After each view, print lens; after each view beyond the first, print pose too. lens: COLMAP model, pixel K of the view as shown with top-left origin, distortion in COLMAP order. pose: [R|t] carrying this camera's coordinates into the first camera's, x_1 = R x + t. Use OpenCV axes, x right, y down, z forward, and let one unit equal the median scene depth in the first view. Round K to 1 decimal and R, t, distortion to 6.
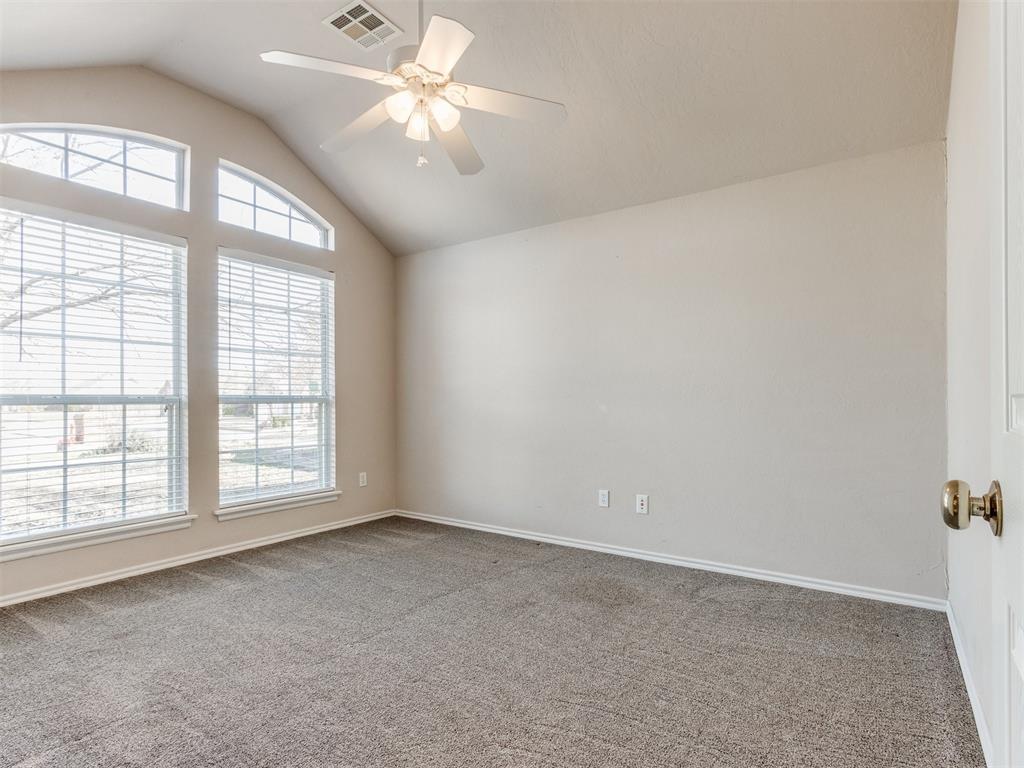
lens RADIAL K [[556.9, 0, 510.9], [0, 556.9, 395.1], [0, 0, 1]] dist [-0.031228, 0.001356]
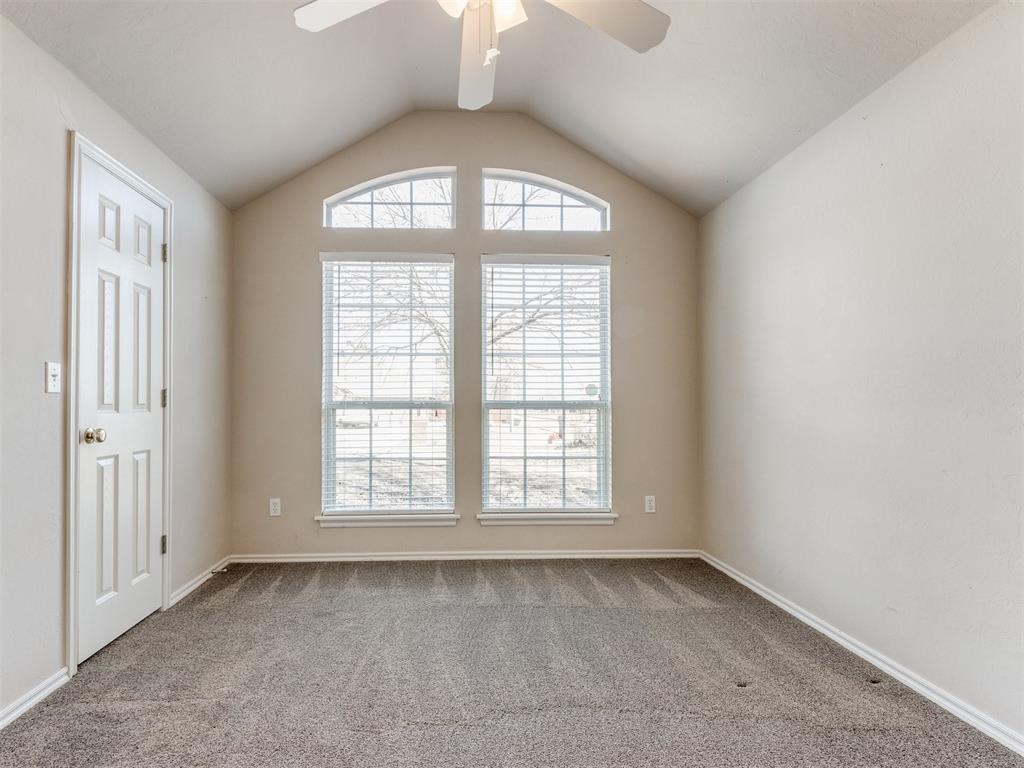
lens RADIAL K [[532.8, 0, 521.3], [0, 532.8, 394.1], [0, 0, 1]] dist [0.001766, 0.000035]
pose [[0.578174, -0.015256, -0.815771, 0.274524], [0.005081, 0.999873, -0.015098, 0.003021], [0.815898, 0.004584, 0.578178, 0.428661]]
